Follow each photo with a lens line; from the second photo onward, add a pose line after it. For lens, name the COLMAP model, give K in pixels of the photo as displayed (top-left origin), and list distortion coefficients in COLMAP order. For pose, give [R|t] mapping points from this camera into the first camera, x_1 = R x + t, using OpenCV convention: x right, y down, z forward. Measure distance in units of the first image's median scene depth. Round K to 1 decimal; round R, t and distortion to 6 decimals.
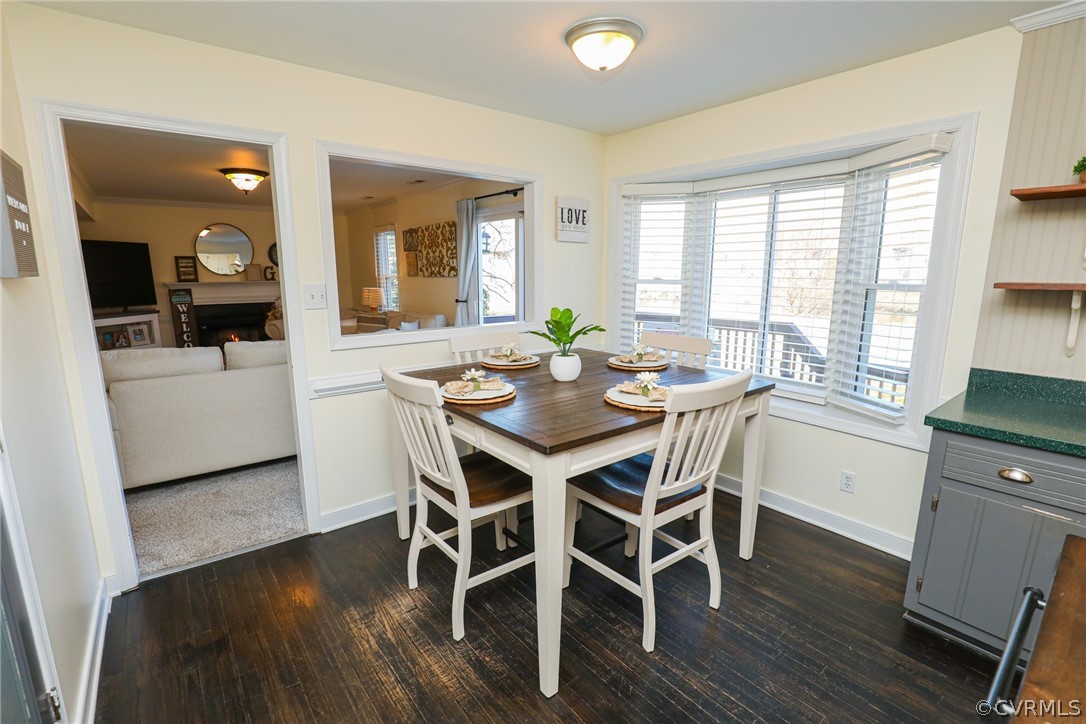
lens RADIAL K [[506.0, 0, 546.9], [0, 506.0, 367.7], [0, 0, 1]] dist [-0.025131, 0.000812]
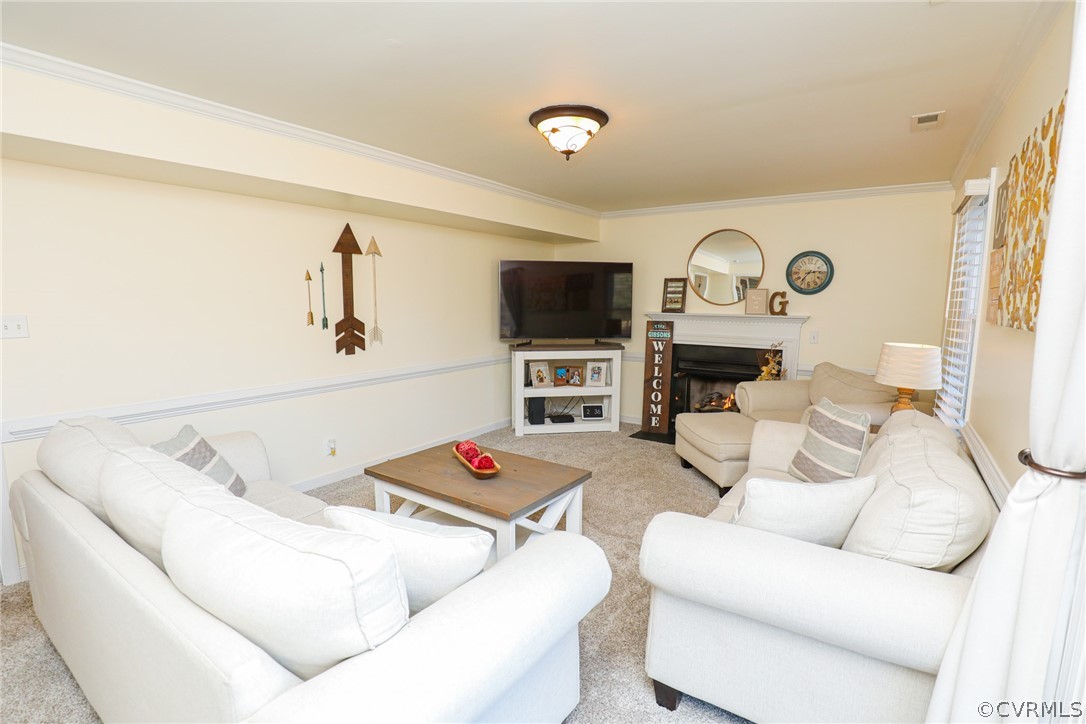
lens RADIAL K [[506.0, 0, 546.9], [0, 506.0, 367.7], [0, 0, 1]] dist [-0.025131, 0.000812]
pose [[0.274170, 0.135403, -0.952101, -0.039952], [-0.187528, 0.978560, 0.085164, -0.121007], [0.943220, 0.155196, 0.293683, 0.618903]]
